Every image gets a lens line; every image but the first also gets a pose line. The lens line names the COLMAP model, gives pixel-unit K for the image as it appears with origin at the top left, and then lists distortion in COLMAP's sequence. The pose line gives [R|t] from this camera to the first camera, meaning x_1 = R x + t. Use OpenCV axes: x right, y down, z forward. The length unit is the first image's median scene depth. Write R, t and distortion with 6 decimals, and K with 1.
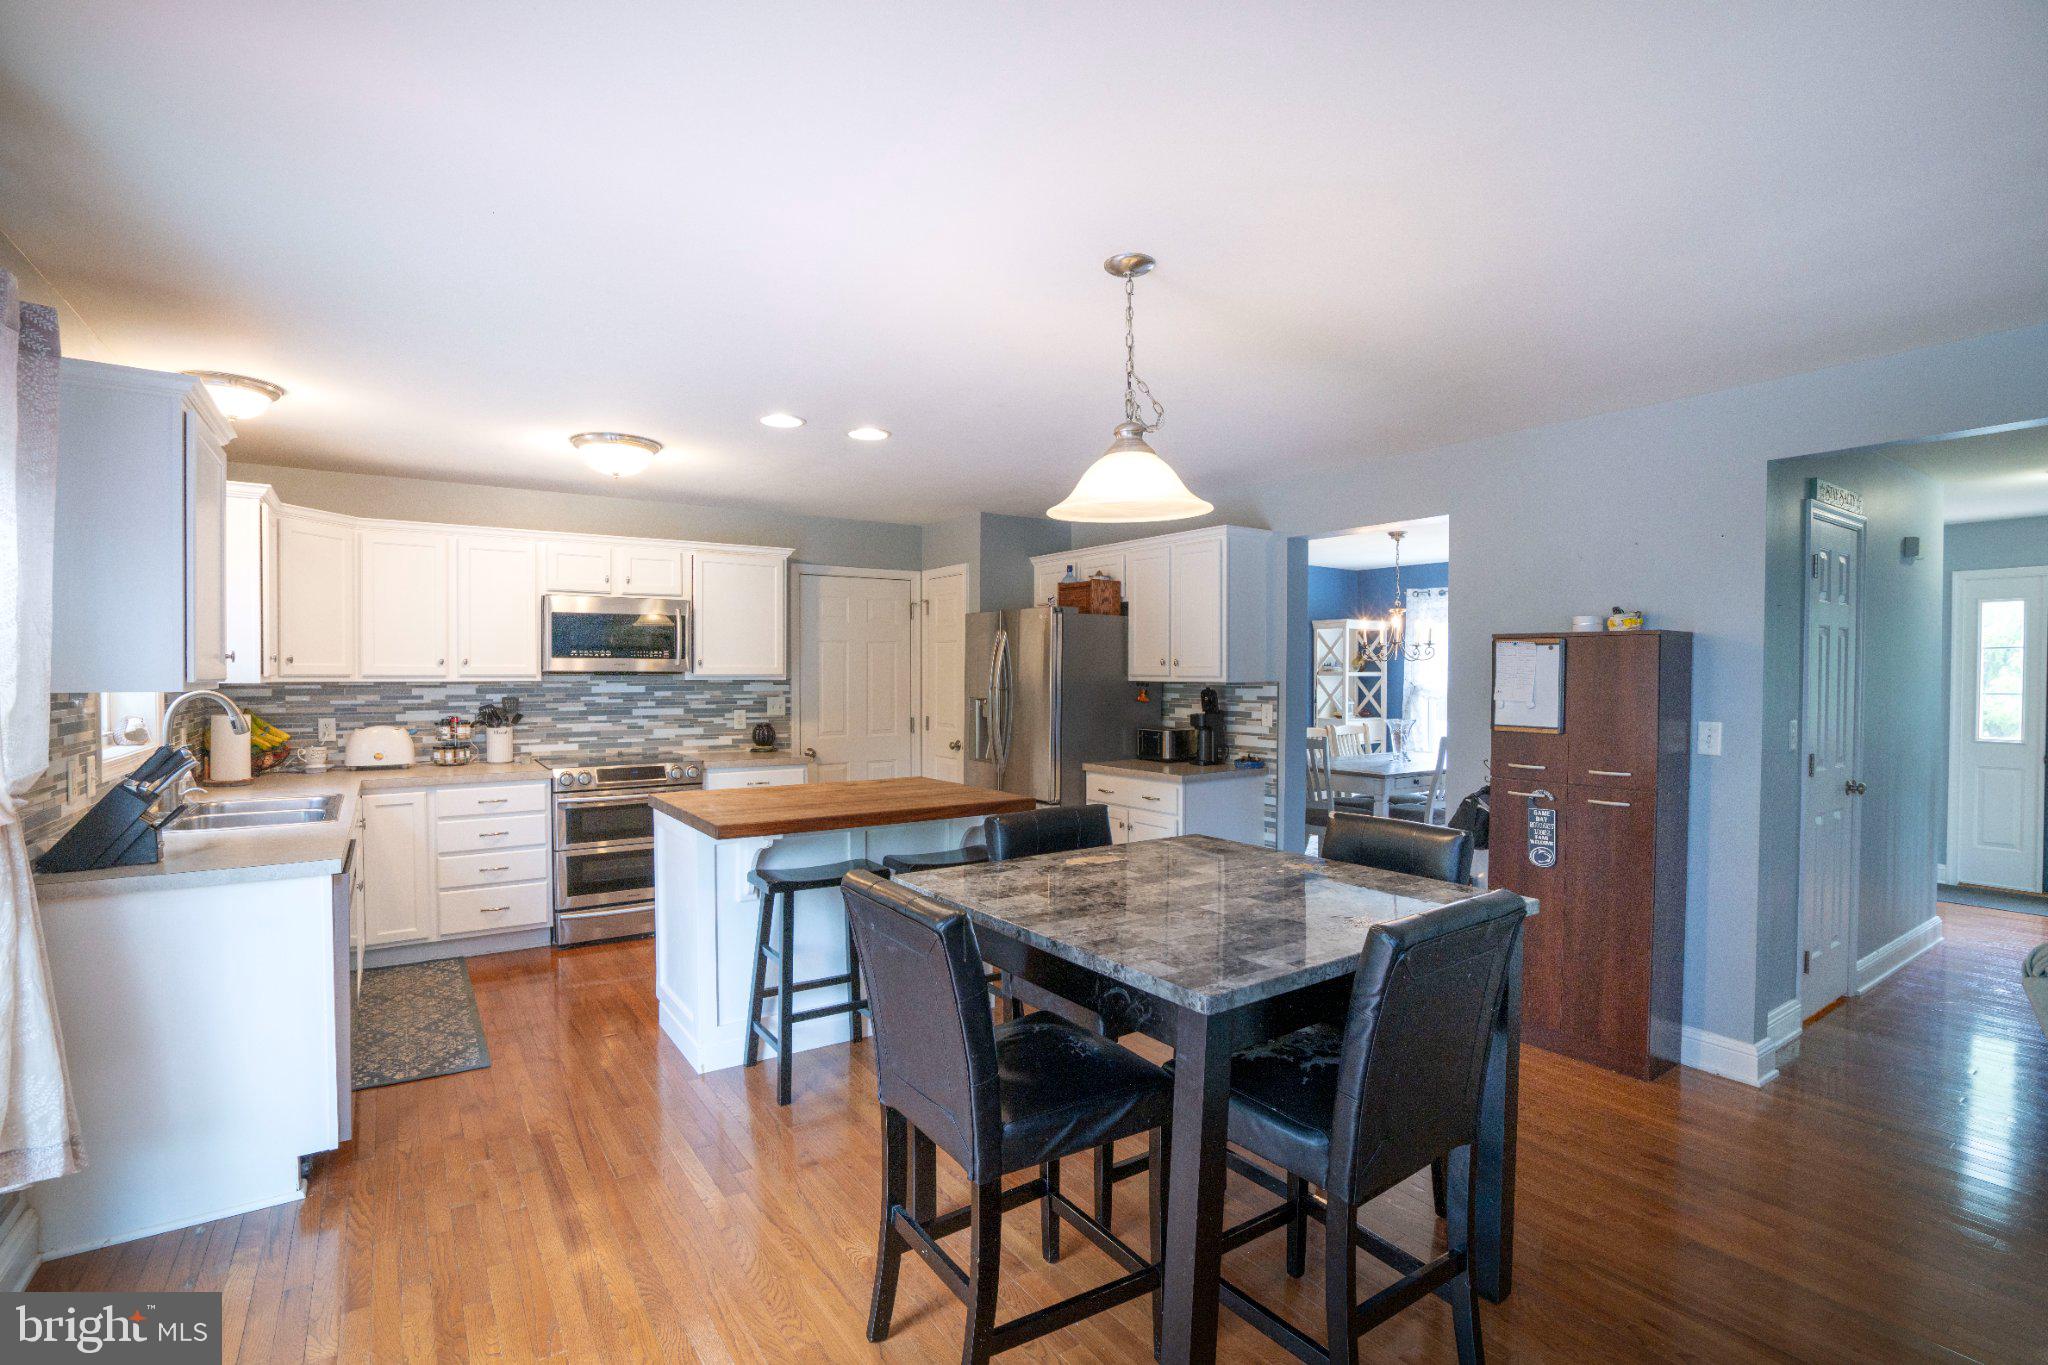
lens RADIAL K [[945.6, 0, 1020.7], [0, 945.6, 688.8], [0, 0, 1]] dist [-0.067958, 0.031131]
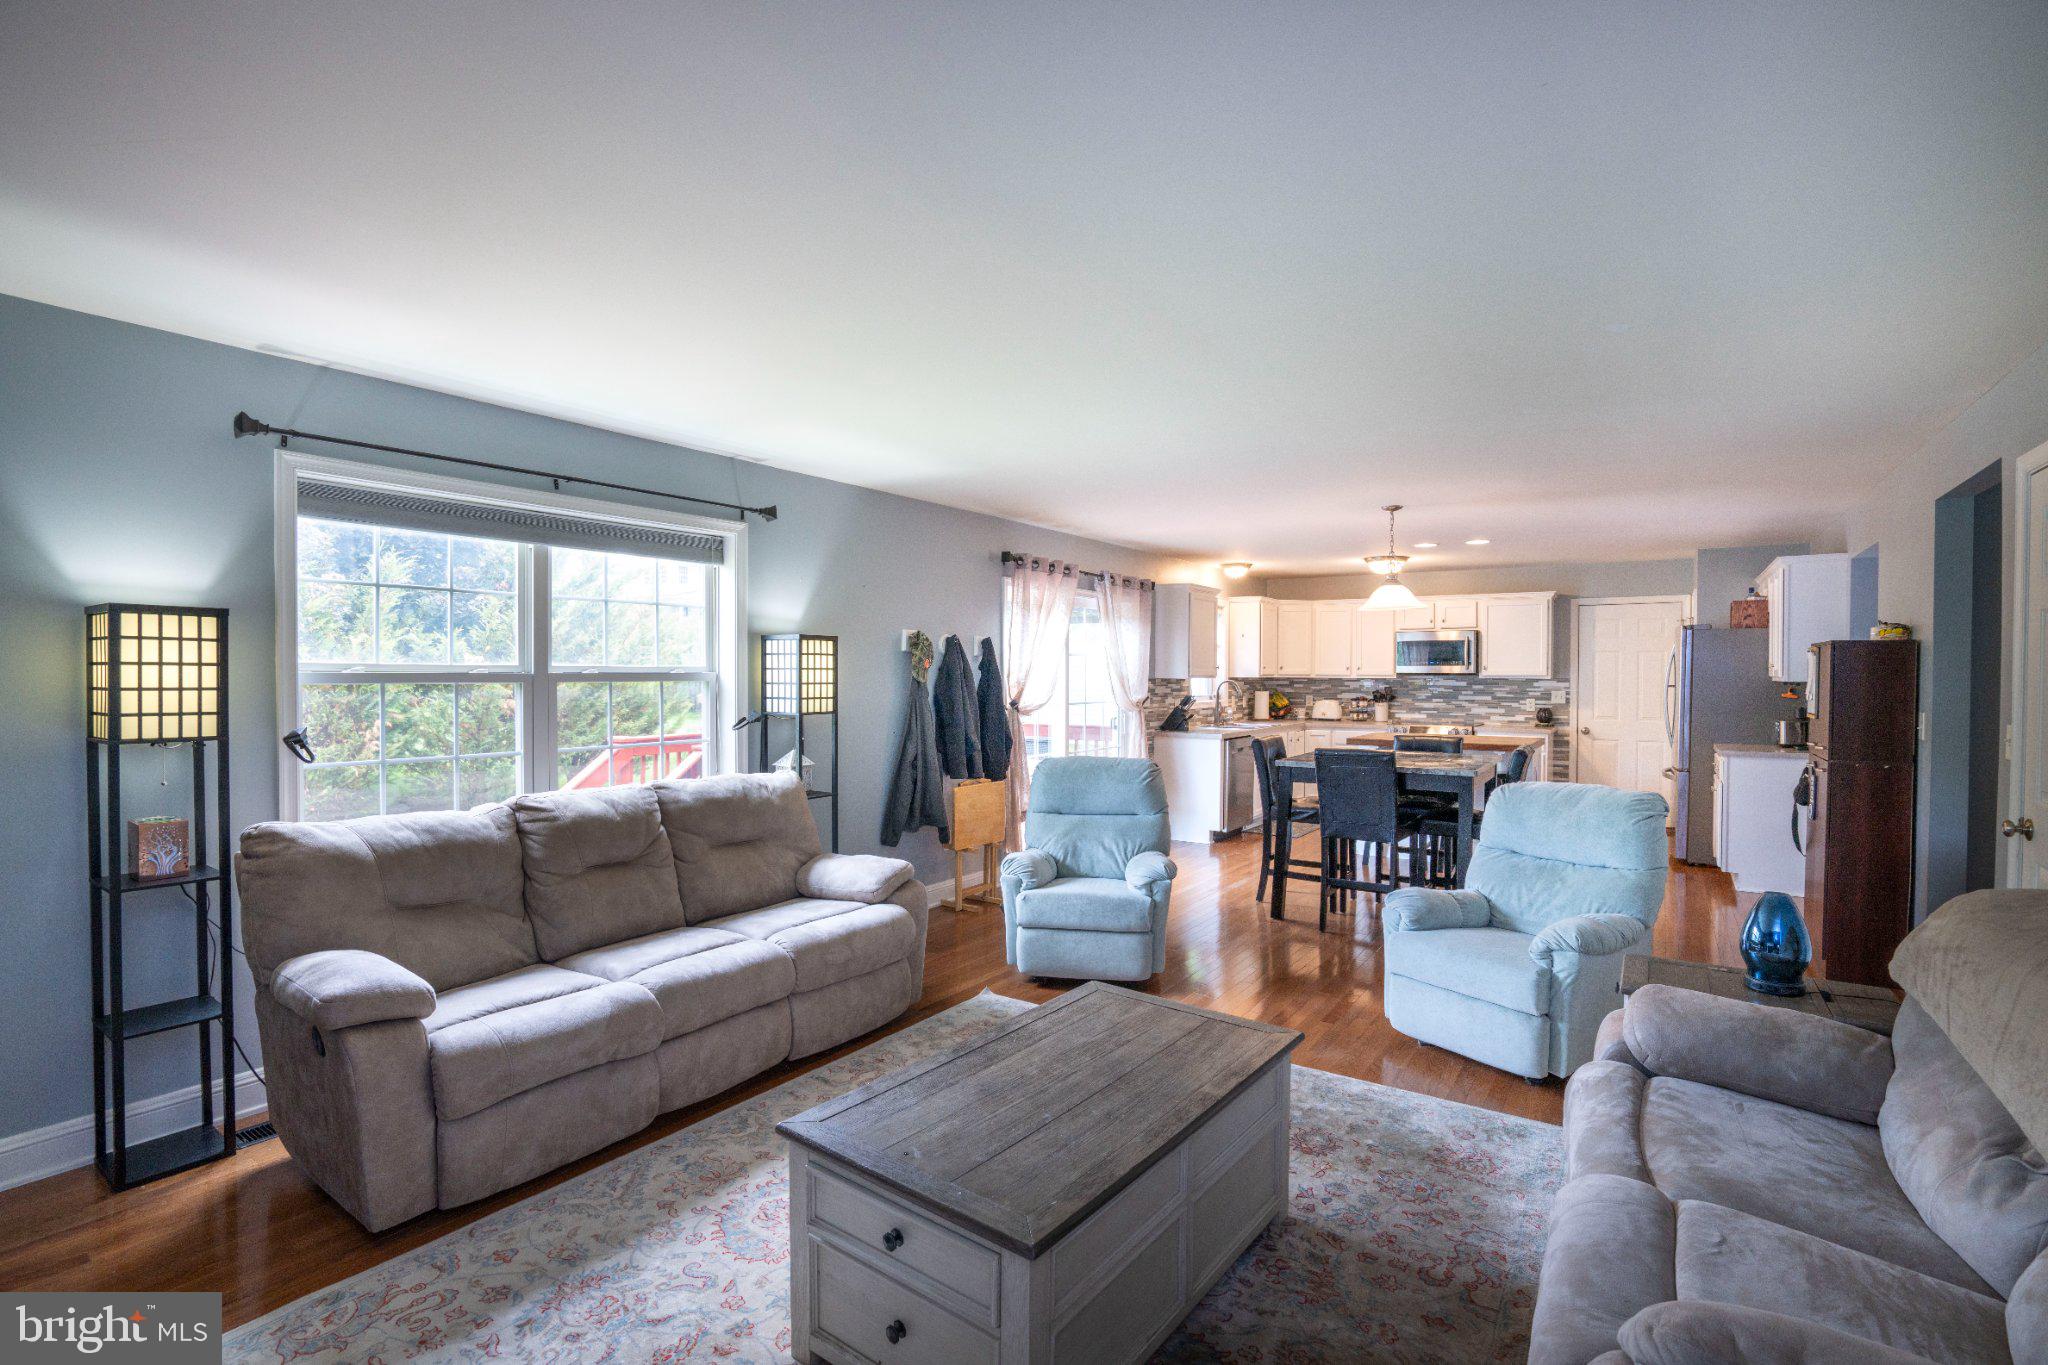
lens RADIAL K [[945.6, 0, 1020.7], [0, 945.6, 688.8], [0, 0, 1]] dist [-0.067958, 0.031131]
pose [[0.363432, 0.016139, -0.931481, 0.901432], [-0.017706, 0.999789, 0.010414, 0.006292], [0.931452, 0.012708, 0.363641, -0.354534]]
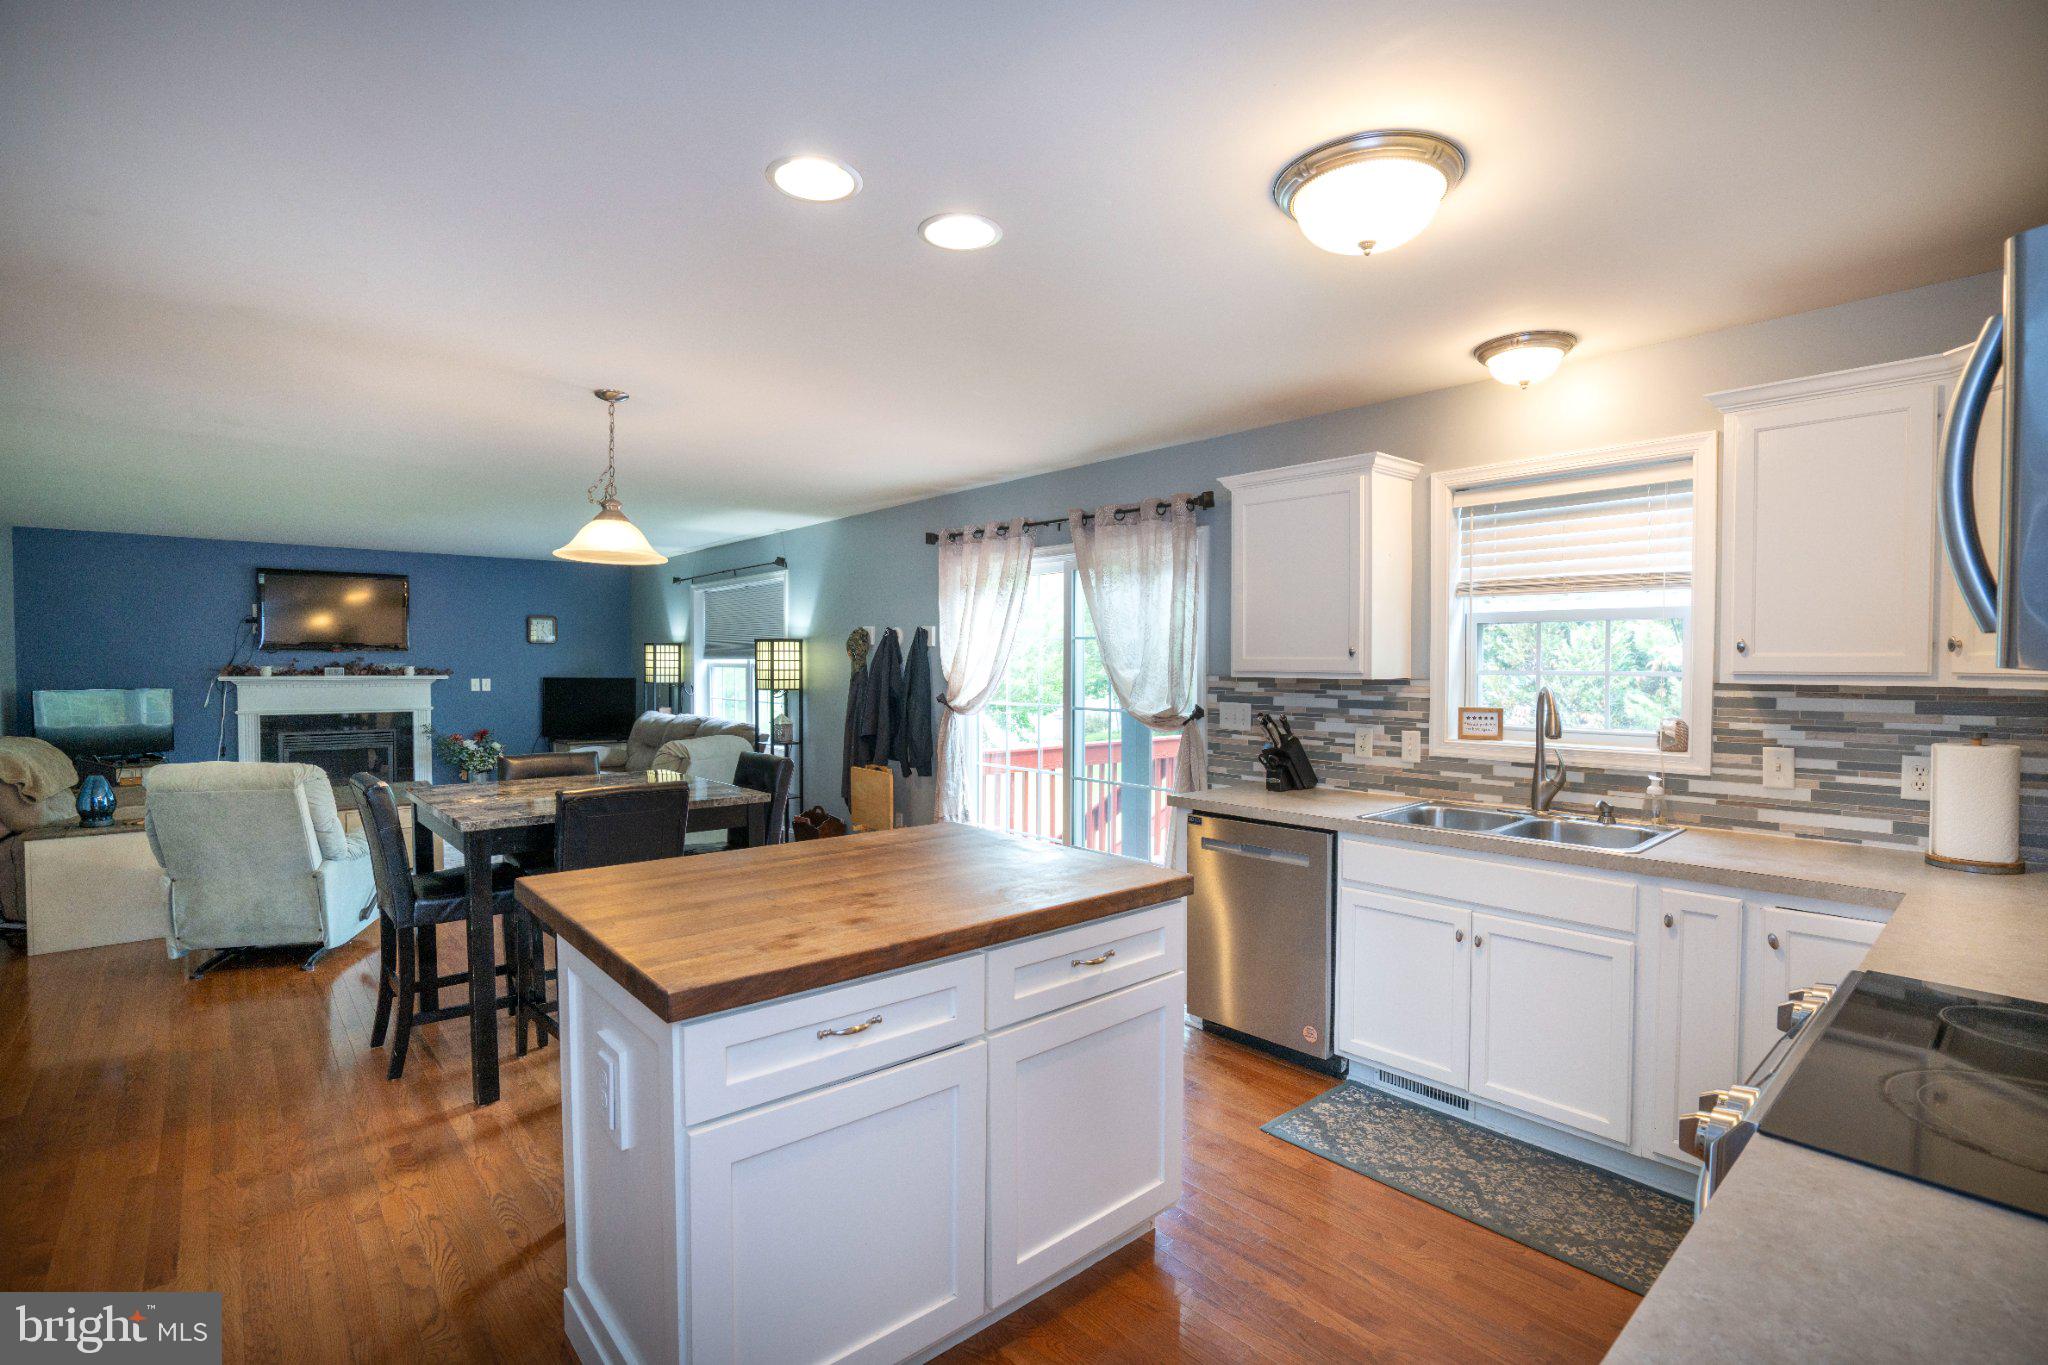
lens RADIAL K [[945.6, 0, 1020.7], [0, 945.6, 688.8], [0, 0, 1]] dist [-0.067958, 0.031131]
pose [[-0.992077, -0.002618, -0.125603, -0.159979], [-0.008047, 0.999054, 0.042730, -0.019205], [0.125373, 0.043403, -0.991160, 1.141659]]
